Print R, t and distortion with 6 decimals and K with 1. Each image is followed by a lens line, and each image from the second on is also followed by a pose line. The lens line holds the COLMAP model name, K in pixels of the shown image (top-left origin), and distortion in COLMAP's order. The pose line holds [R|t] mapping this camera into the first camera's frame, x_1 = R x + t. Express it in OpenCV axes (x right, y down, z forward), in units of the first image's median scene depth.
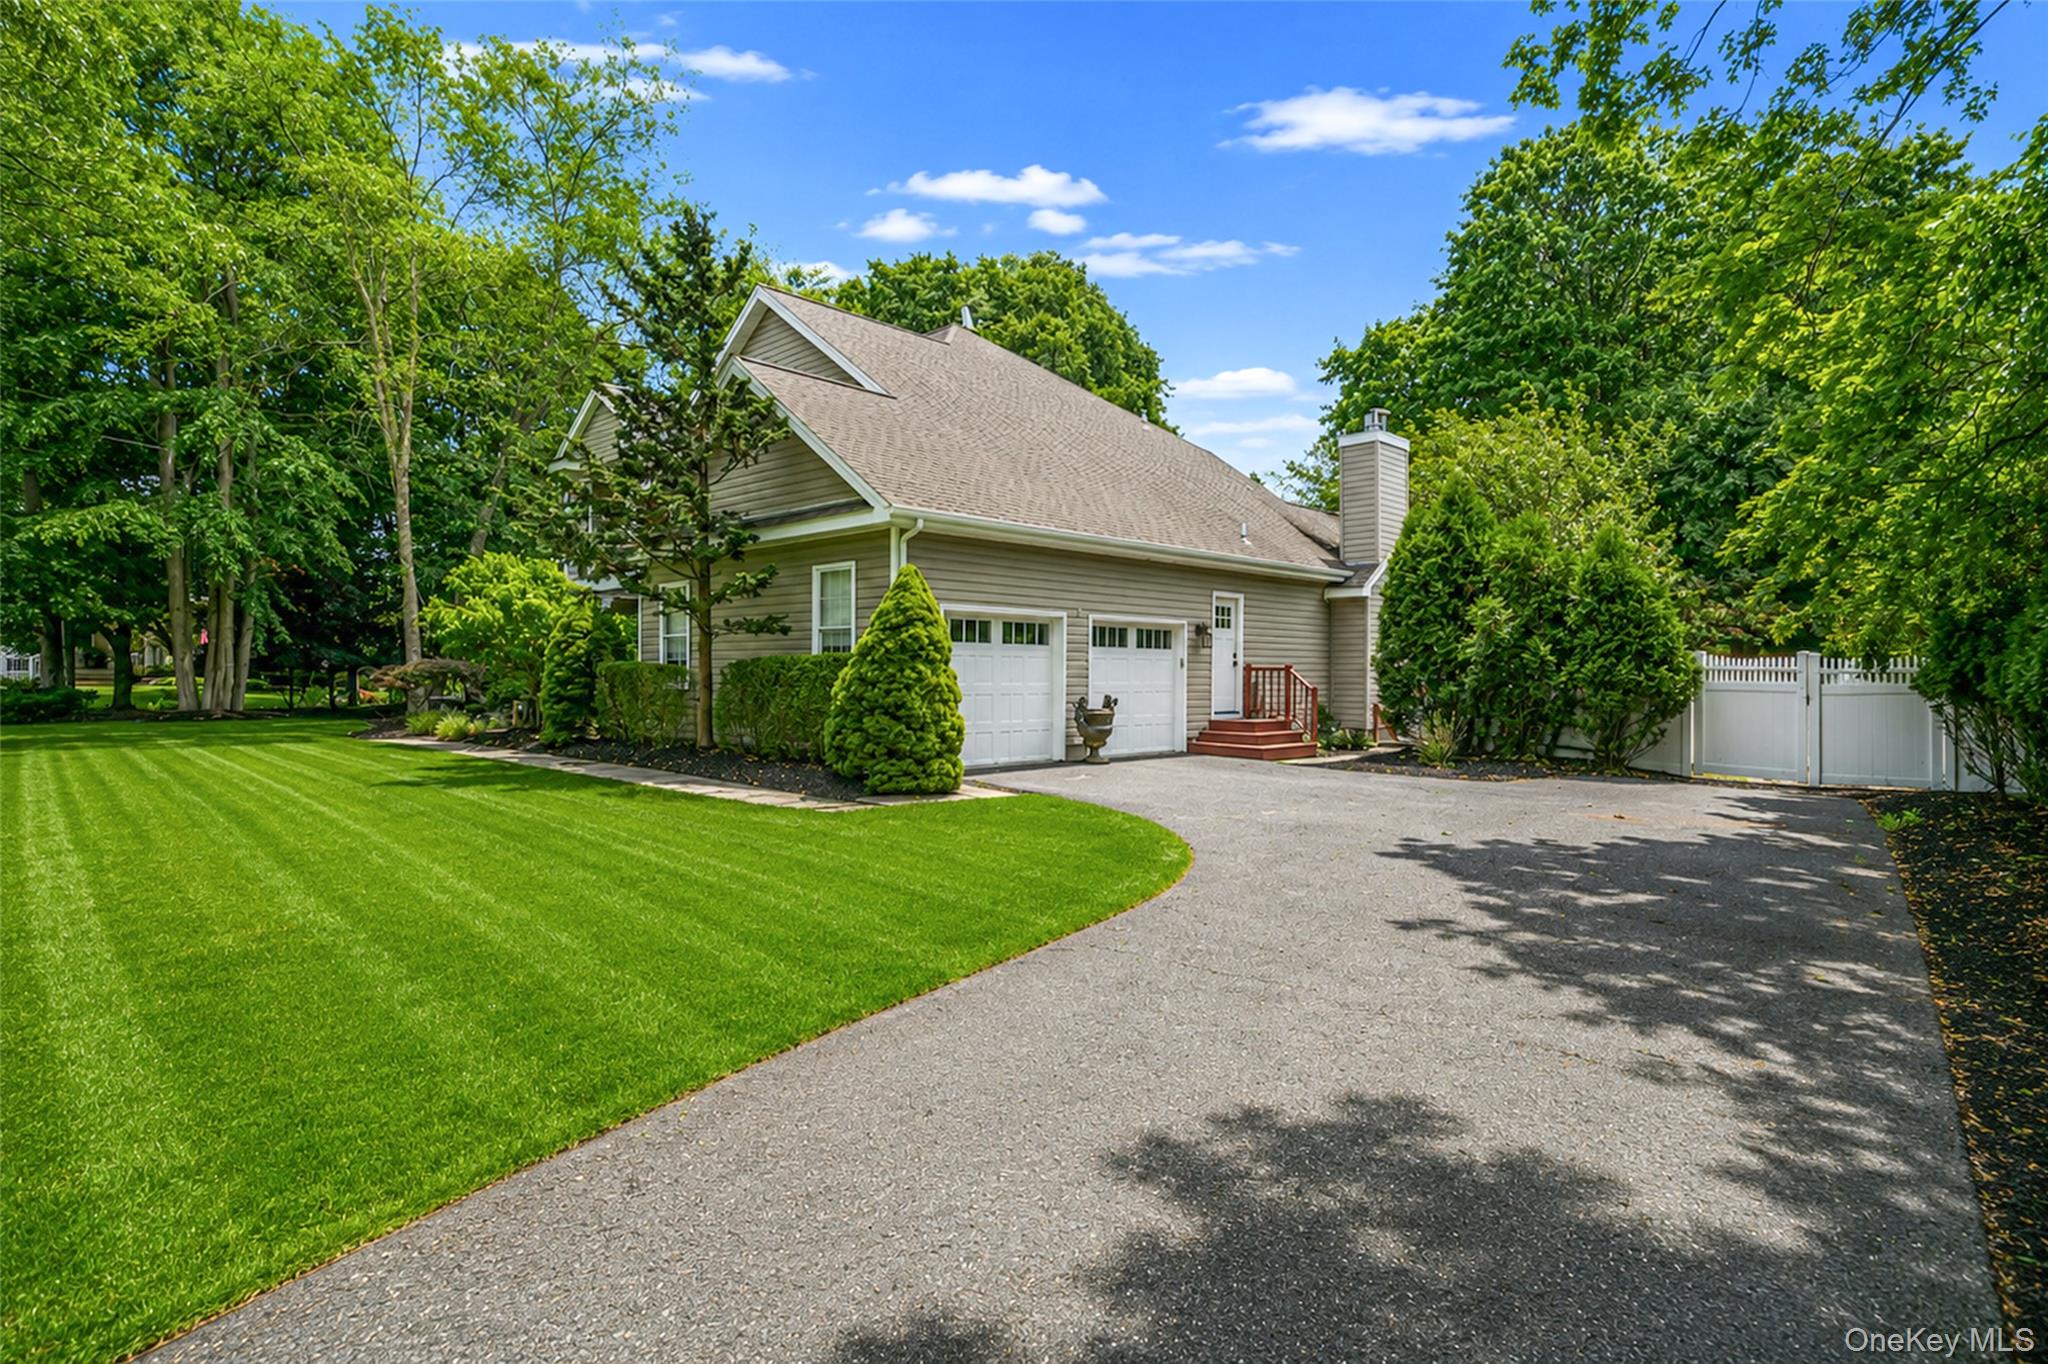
lens RADIAL K [[1122.2, 0, 1021.8], [0, 1122.2, 646.1], [0, 0, 1]] dist [-0.000489, -0.000229]
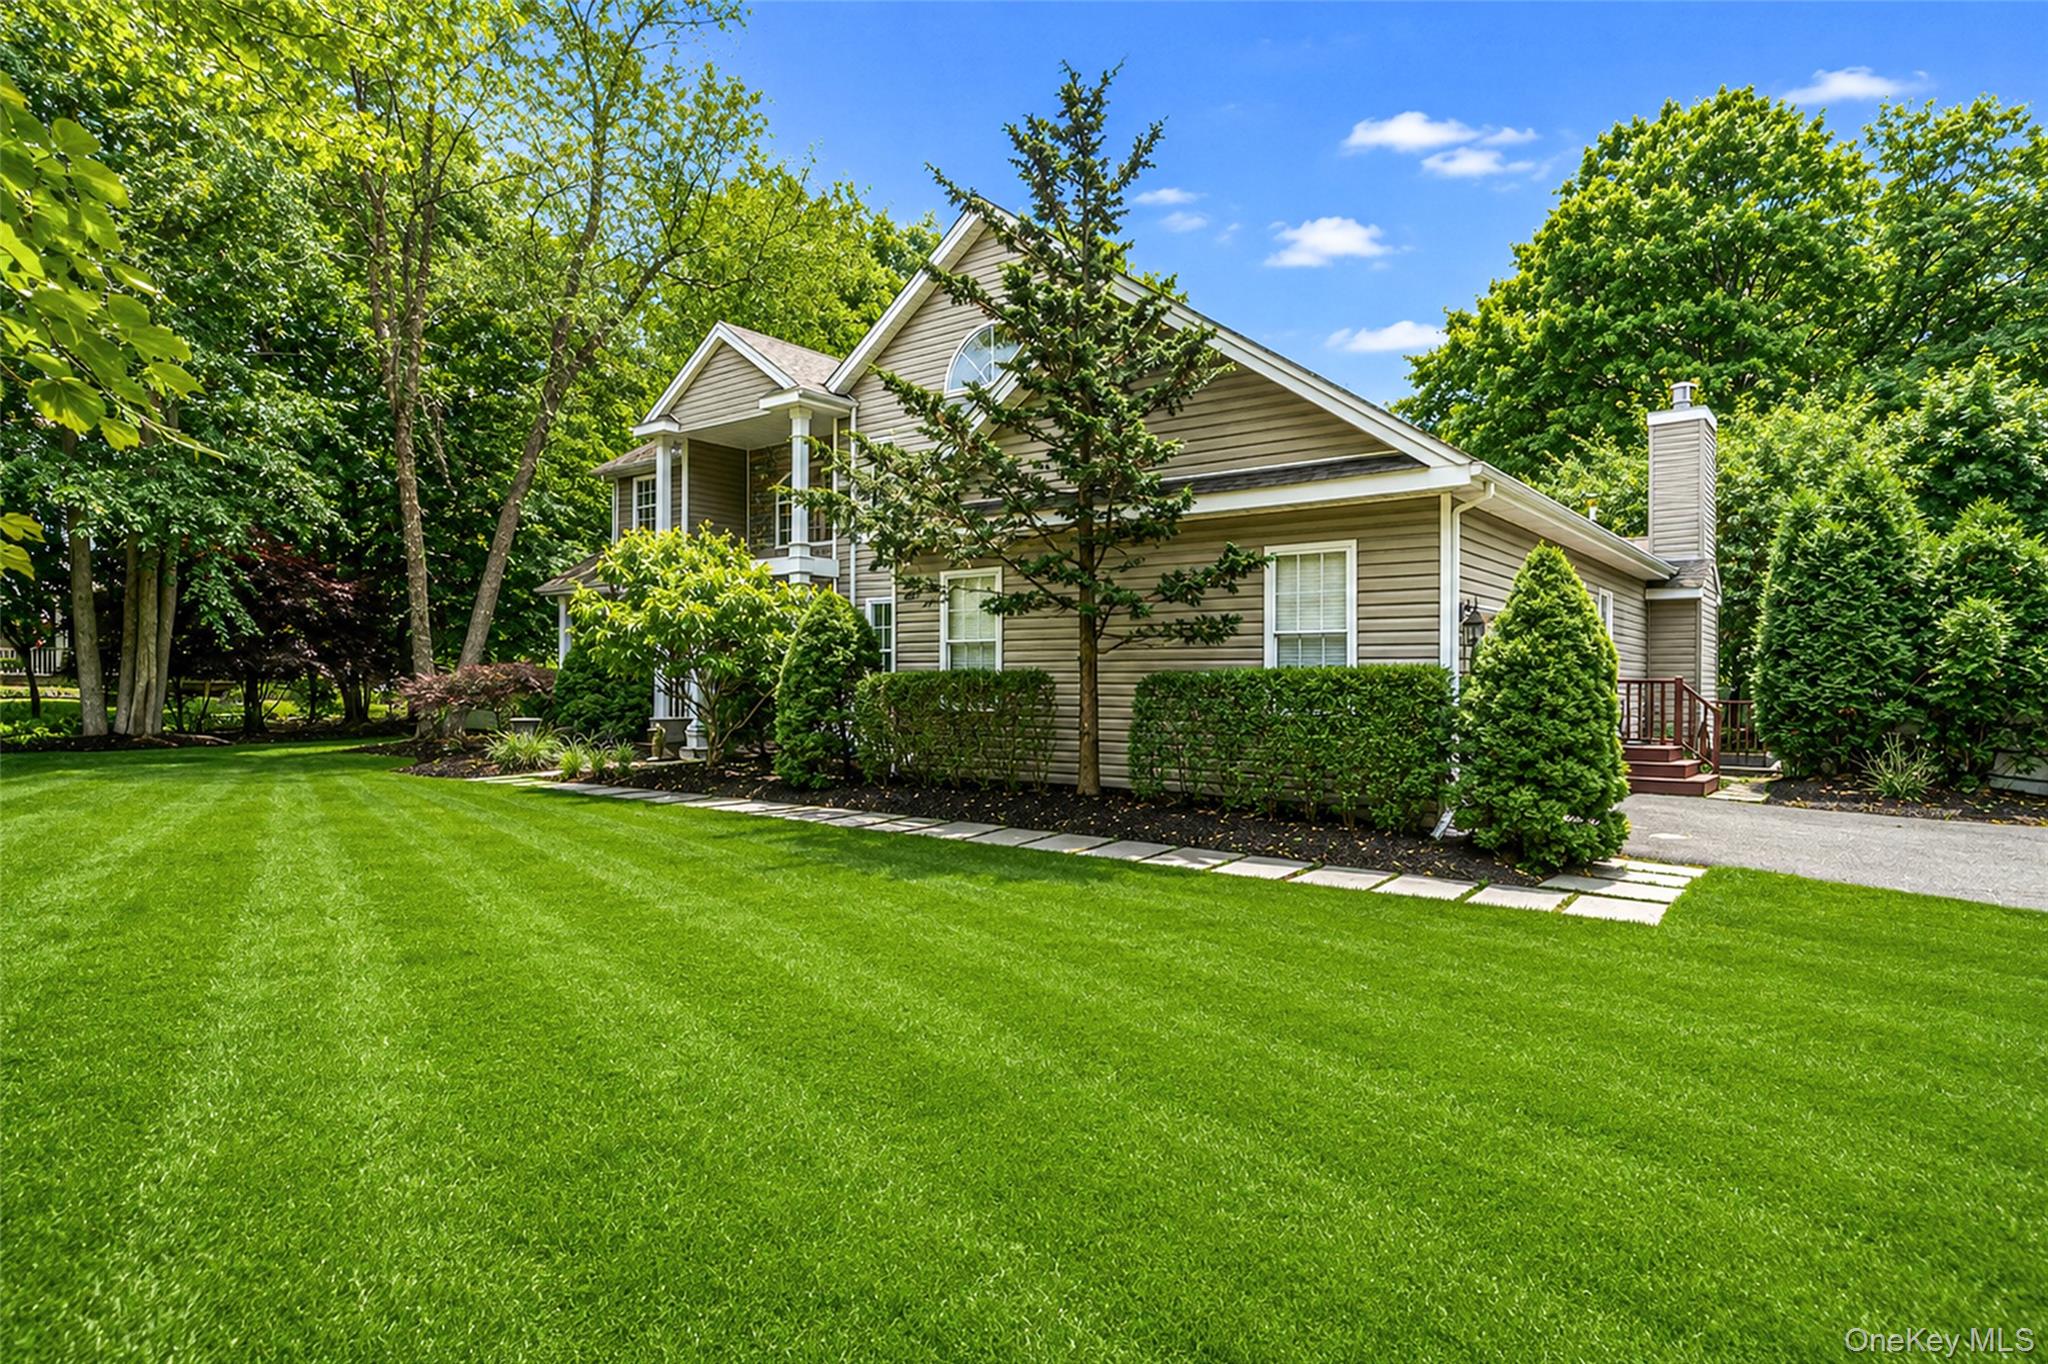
lens RADIAL K [[1122.2, 0, 1021.8], [0, 1122.2, 646.1], [0, 0, 1]] dist [-0.000489, -0.000229]
pose [[0.991744, 0.001264, 0.128224, -0.407395], [-0.000721, 0.999991, -0.004282, -0.003467], [-0.128229, 0.004154, 0.991736, 0.276420]]
